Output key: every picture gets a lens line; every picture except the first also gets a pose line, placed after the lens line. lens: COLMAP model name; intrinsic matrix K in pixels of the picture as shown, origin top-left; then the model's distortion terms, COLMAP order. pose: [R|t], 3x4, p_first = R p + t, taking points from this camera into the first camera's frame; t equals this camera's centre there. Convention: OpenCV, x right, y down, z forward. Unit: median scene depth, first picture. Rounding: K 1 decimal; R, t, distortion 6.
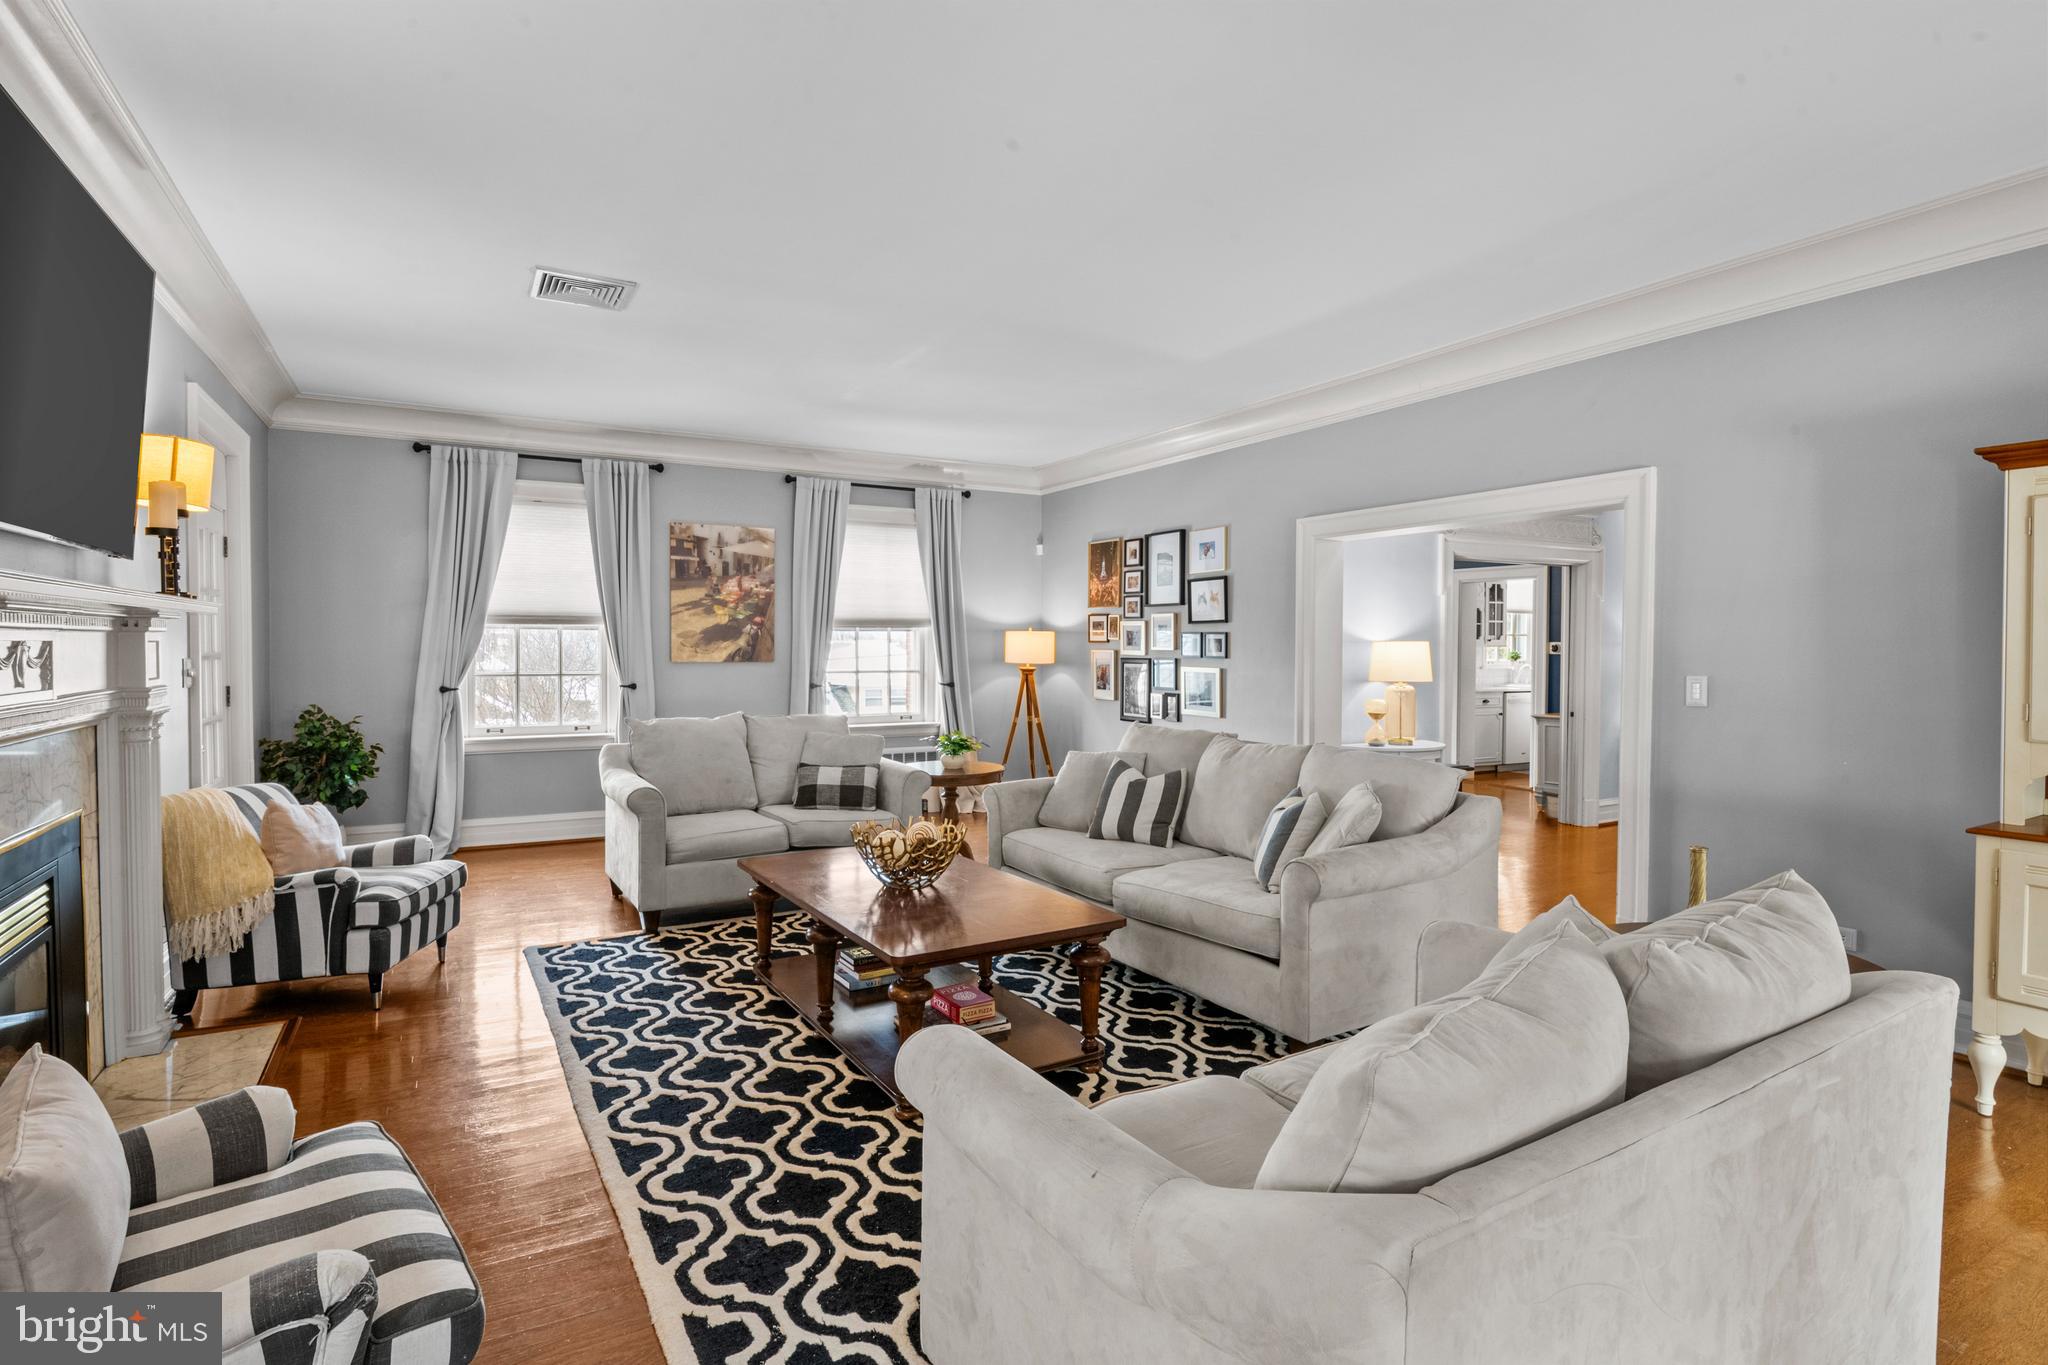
lens RADIAL K [[1004.6, 0, 1045.0], [0, 1004.6, 682.8], [0, 0, 1]] dist [0.002428, 0.000109]
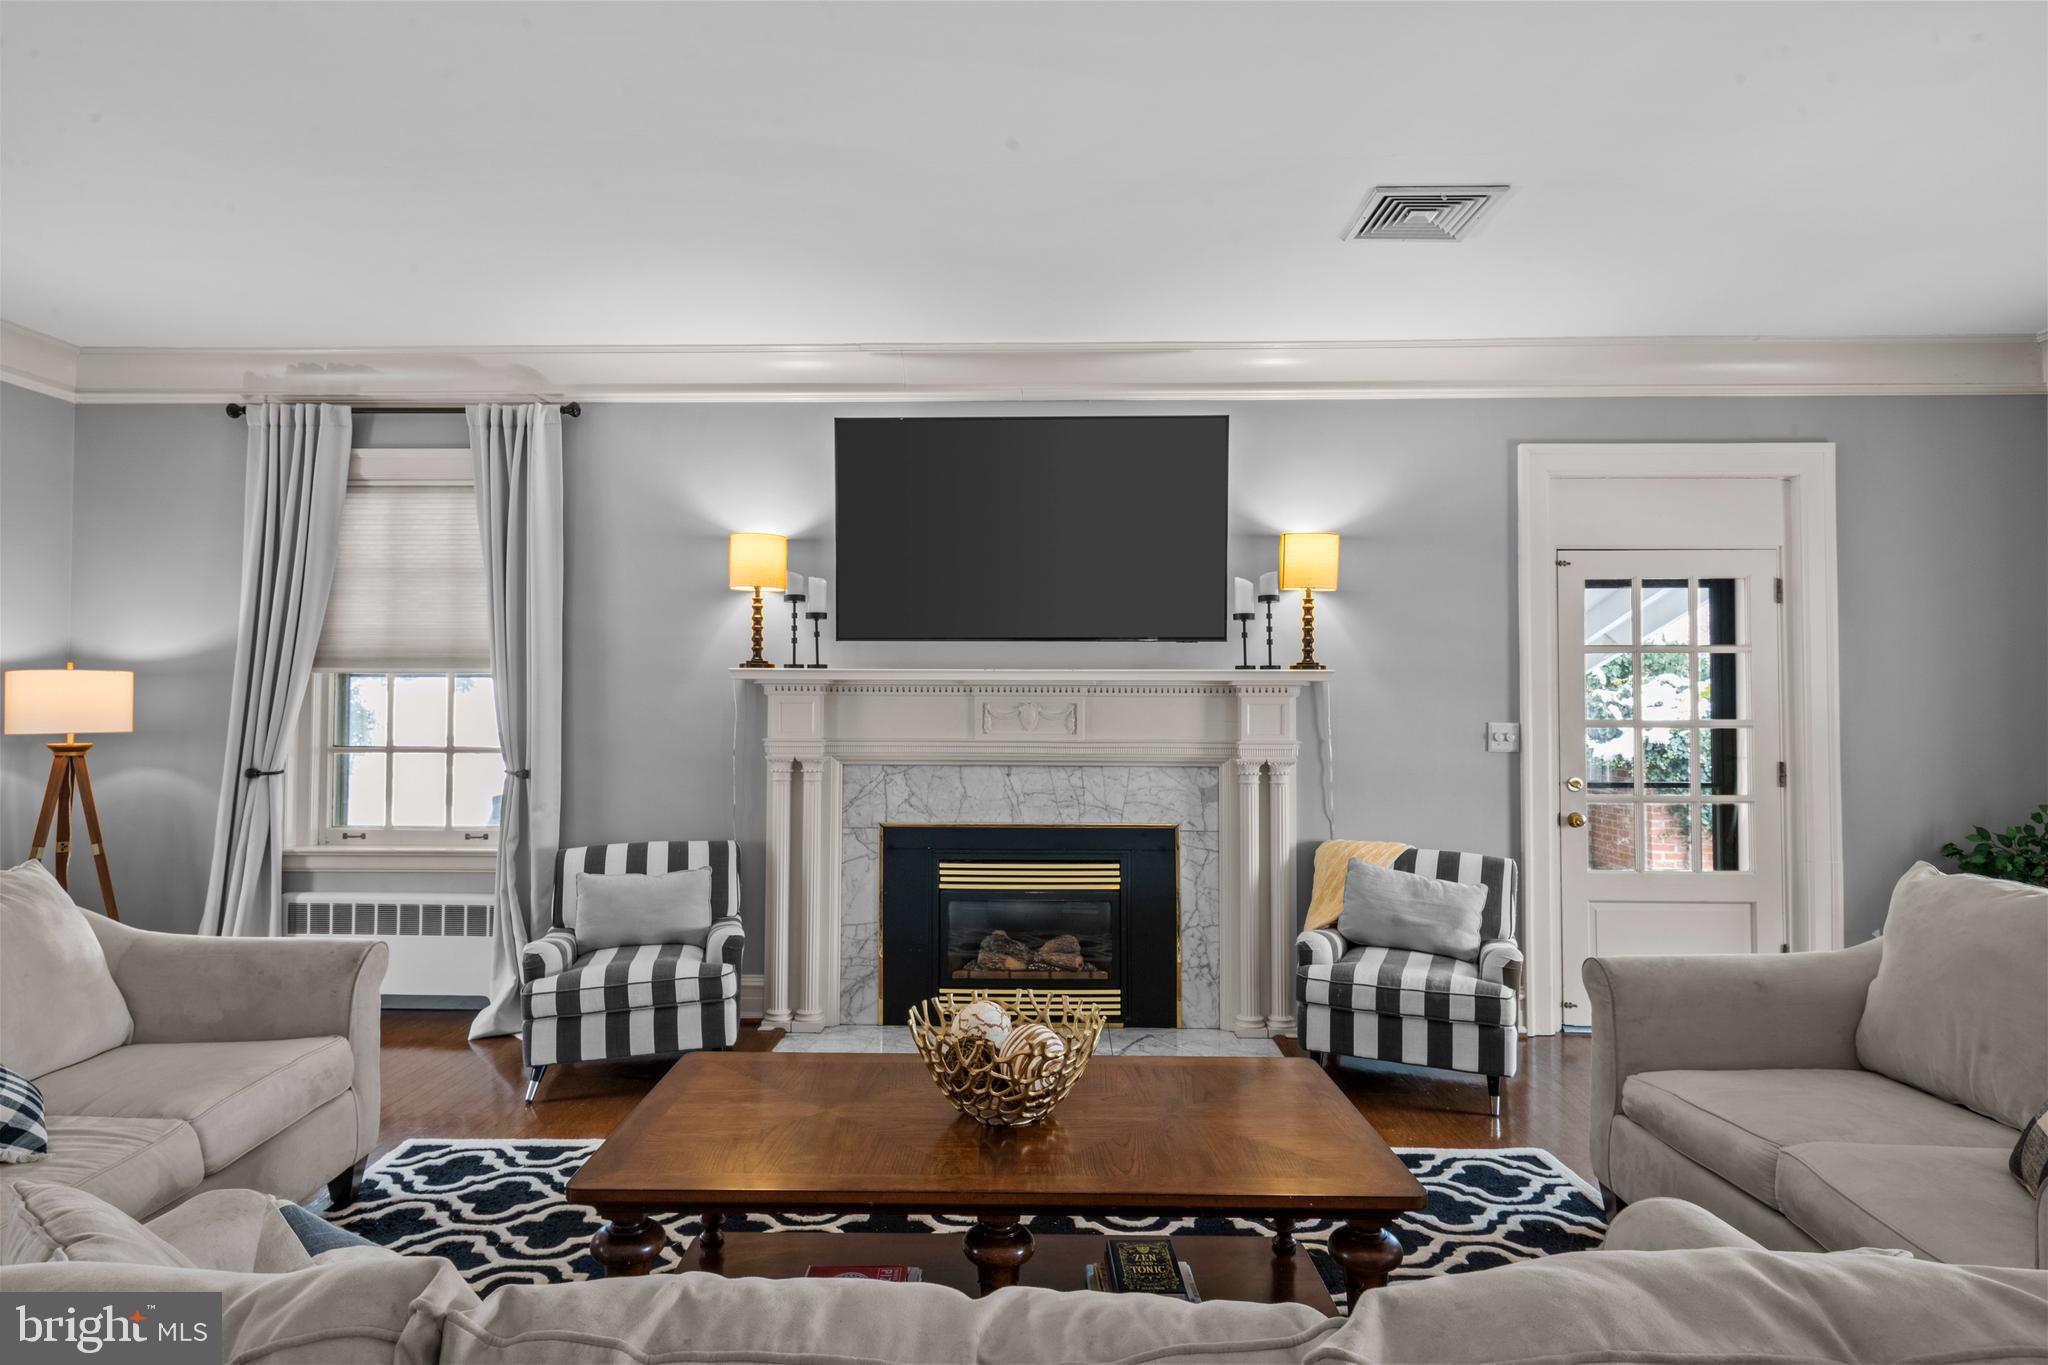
lens RADIAL K [[1152.1, 0, 1016.7], [0, 1152.1, 676.1], [0, 0, 1]] dist [0.014320, -0.007465]
pose [[-0.543673, -0.026954, -0.838864, 0.212321], [-0.039176, 0.999210, -0.006715, -0.024215], [0.838382, 0.029213, -0.544299, 0.682535]]
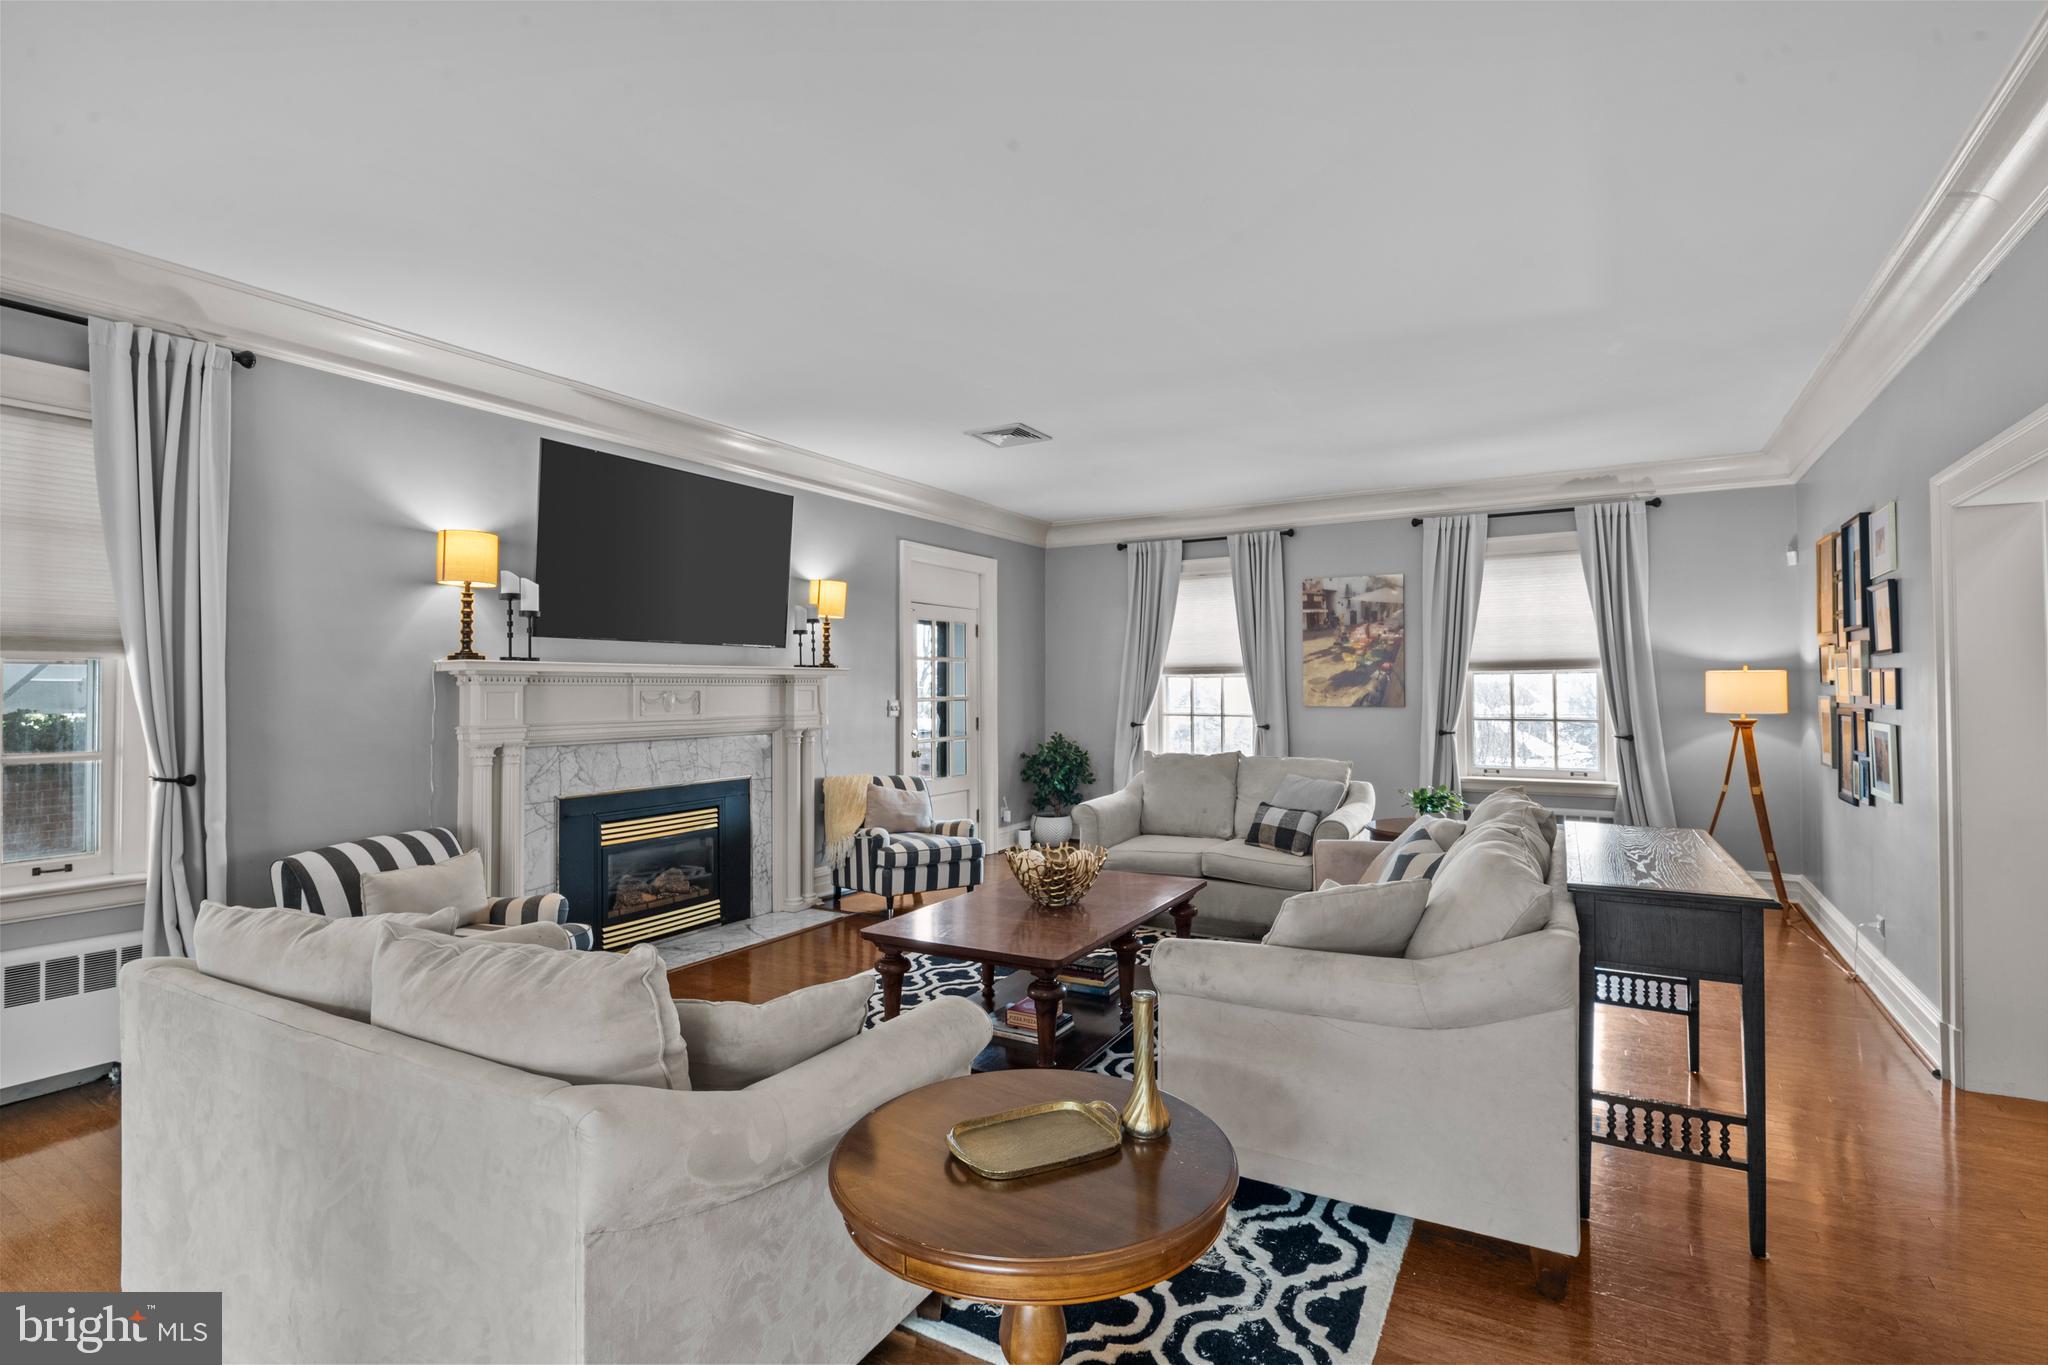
lens RADIAL K [[987.6, 0, 1034.2], [0, 987.6, 672.8], [0, 0, 1]] dist [-0.006168, -0.002590]
pose [[0.488349, -0.018446, -0.872454, 0.419493], [-0.029558, 0.998853, -0.037663, -0.007602], [0.872148, 0.044181, 0.487244, 0.213317]]
